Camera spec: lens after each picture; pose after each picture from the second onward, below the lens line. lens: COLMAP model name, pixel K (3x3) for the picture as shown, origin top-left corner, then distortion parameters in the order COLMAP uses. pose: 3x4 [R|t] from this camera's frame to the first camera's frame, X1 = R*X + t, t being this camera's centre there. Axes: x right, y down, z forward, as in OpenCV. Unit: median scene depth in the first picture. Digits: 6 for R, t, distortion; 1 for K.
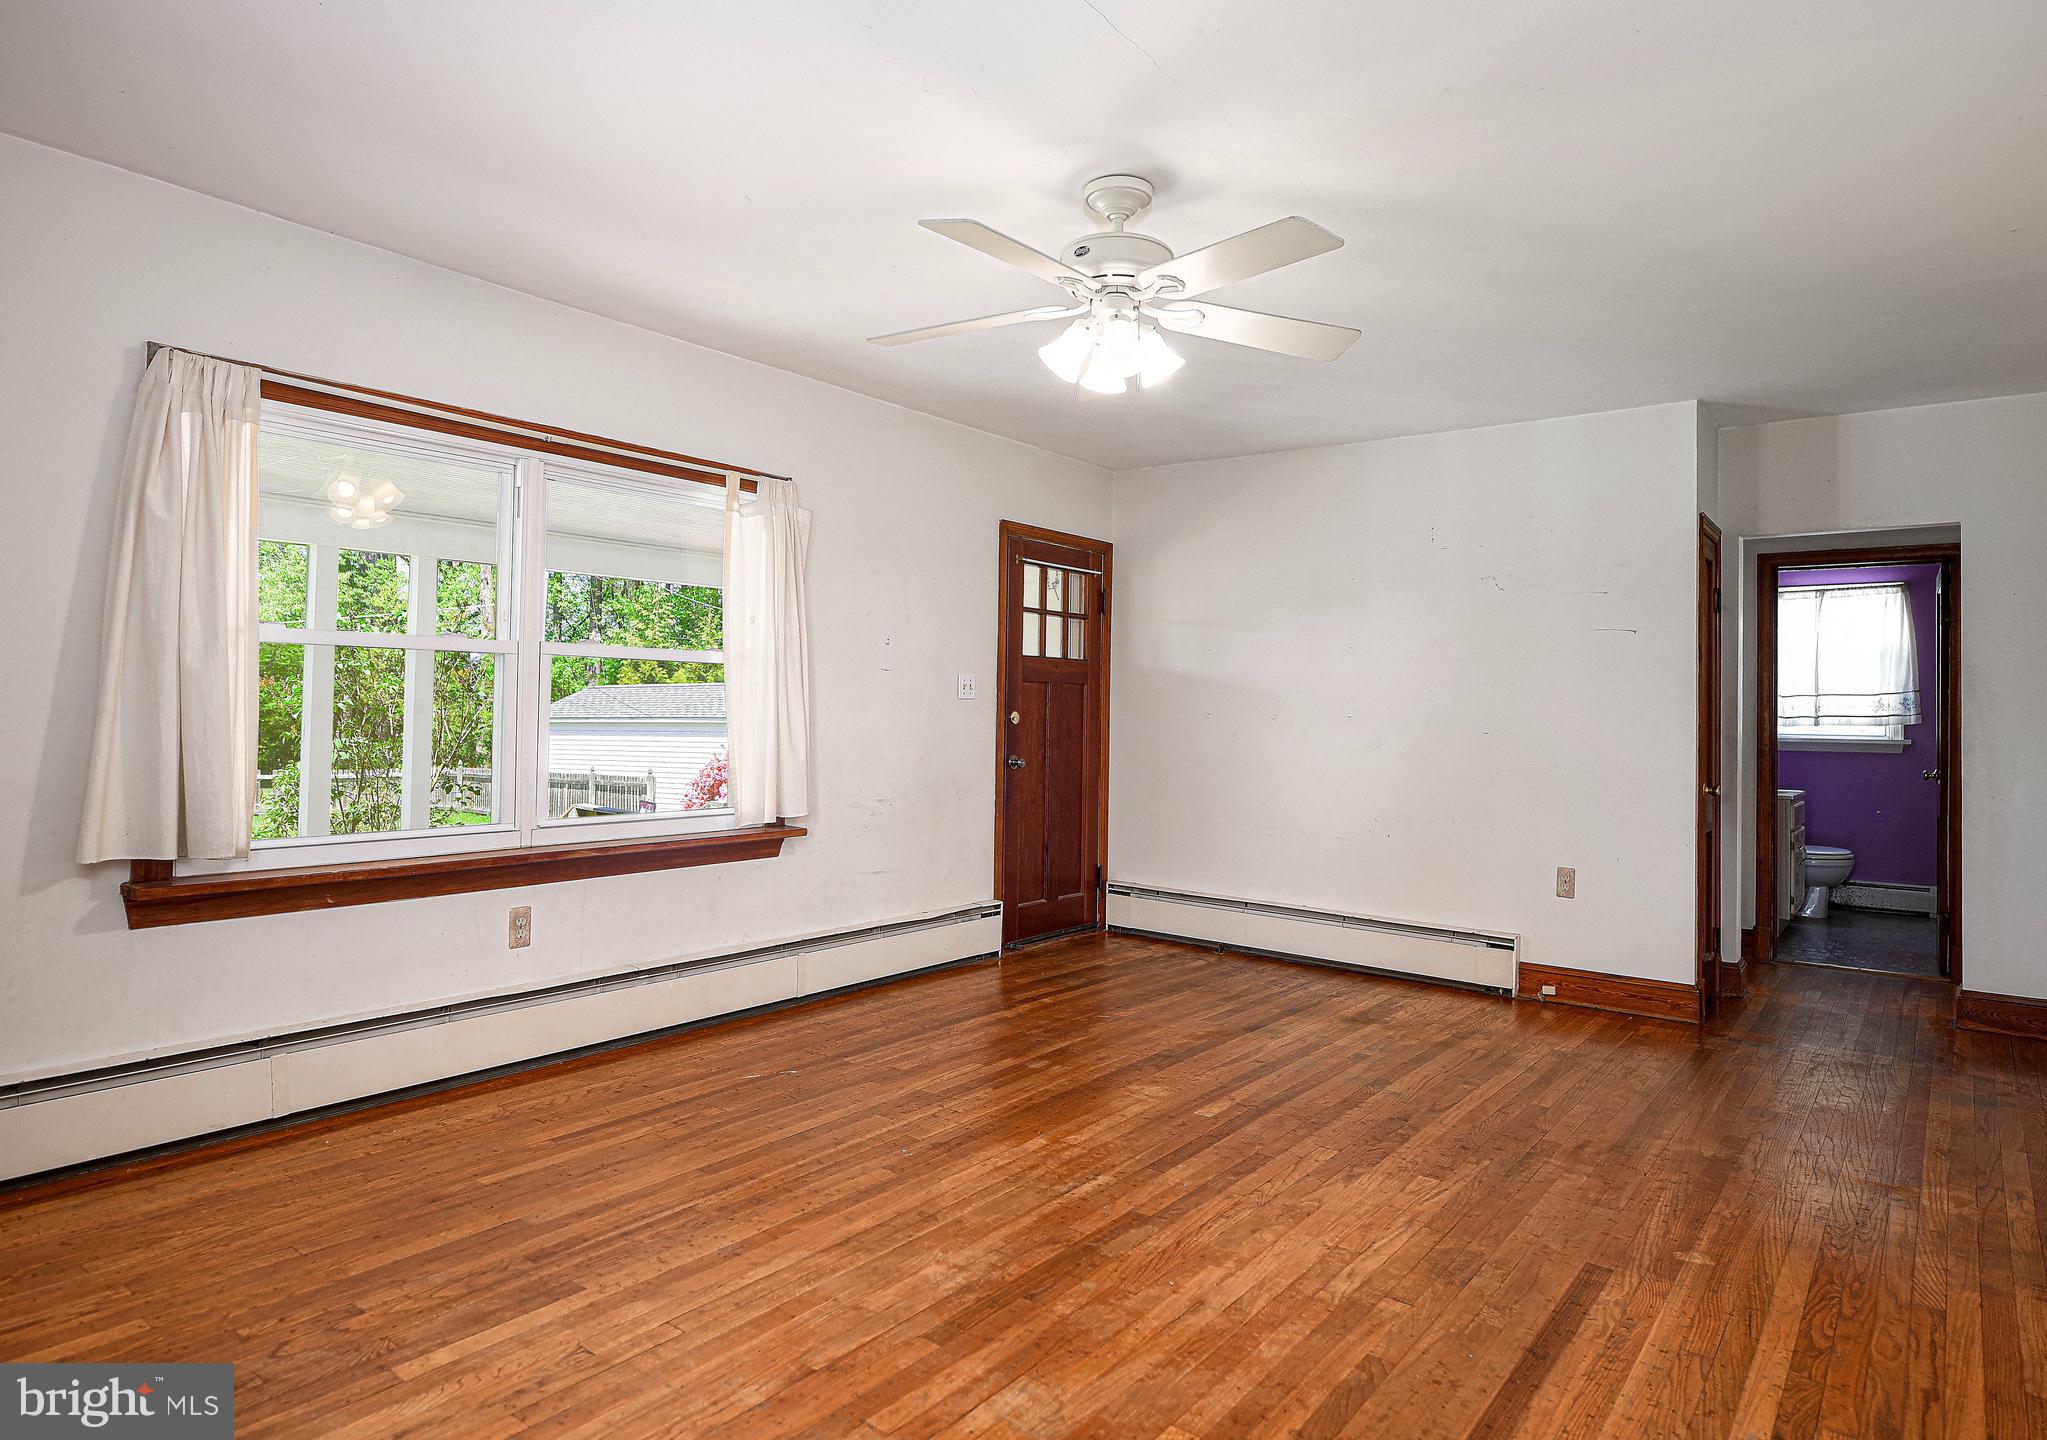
lens RADIAL K [[1195.1, 0, 1028.7], [0, 1195.1, 717.3], [0, 0, 1]] dist [-0.002851, -0.003050]
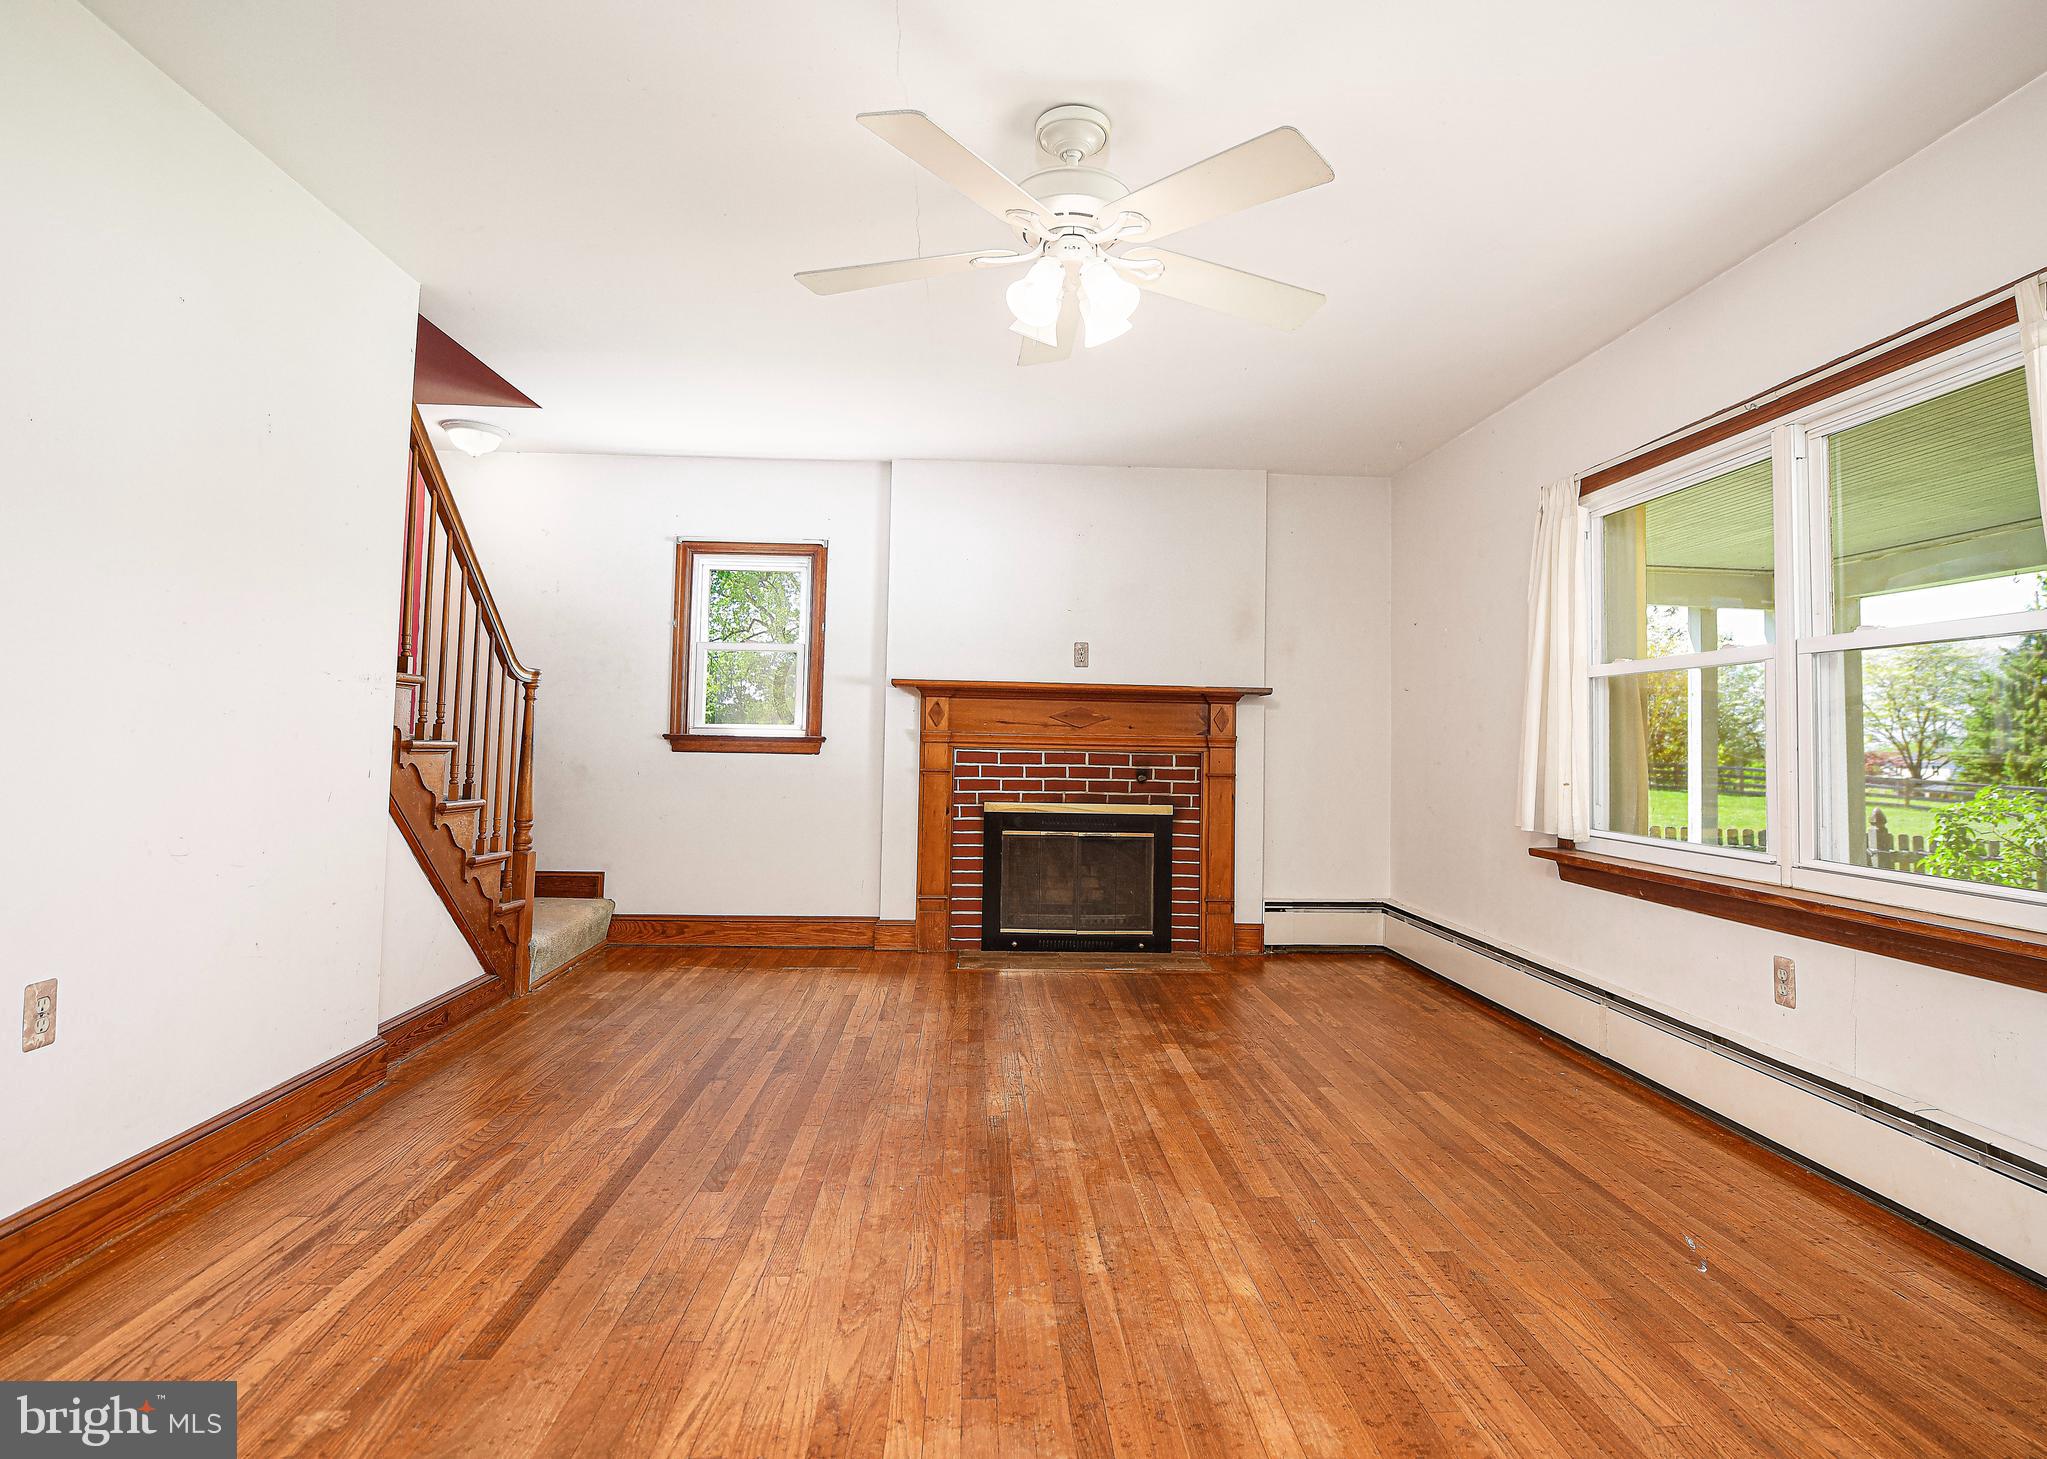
lens RADIAL K [[1008.2, 0, 1028.5], [0, 1008.2, 709.2], [0, 0, 1]] dist [-0.014734, -0.000451]
pose [[-0.752522, -0.053402, -0.656398, 0.573952], [-0.037043, 0.998561, -0.038771, 0.039292], [0.657524, -0.004861, -0.753418, 1.513787]]
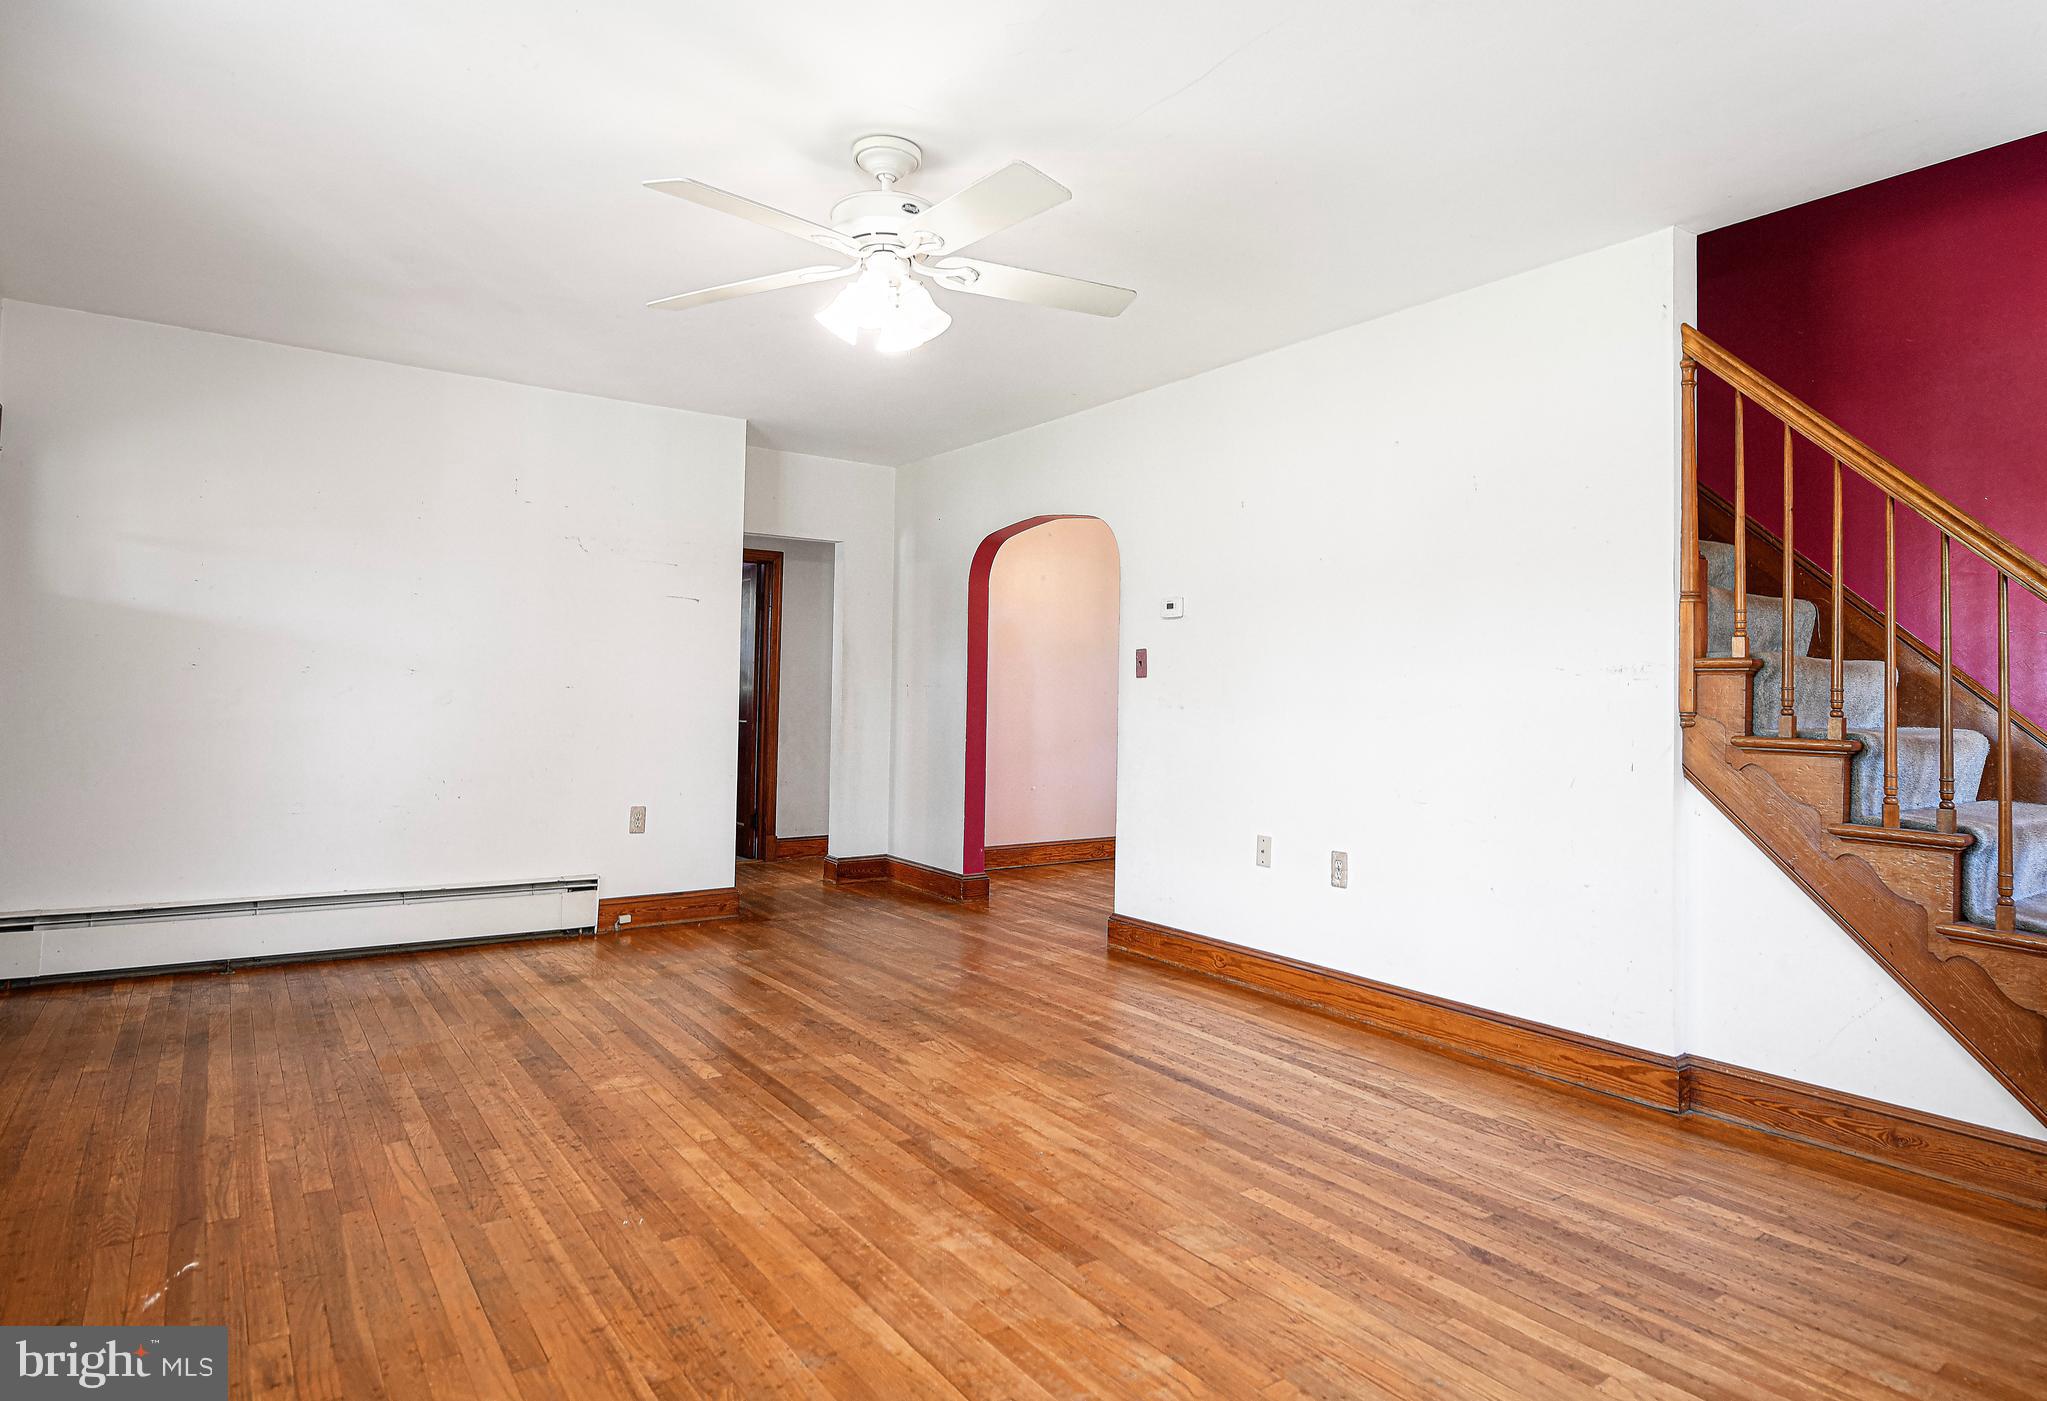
lens RADIAL K [[1152.9, 0, 1023.6], [0, 1152.9, 695.0], [0, 0, 1]] dist [-0.004634, -0.003545]
pose [[0.285256, -0.012763, 0.958366, -0.800728], [-0.003748, 0.999889, 0.014432, 0.008936], [-0.958444, -0.007709, 0.285176, 0.584069]]
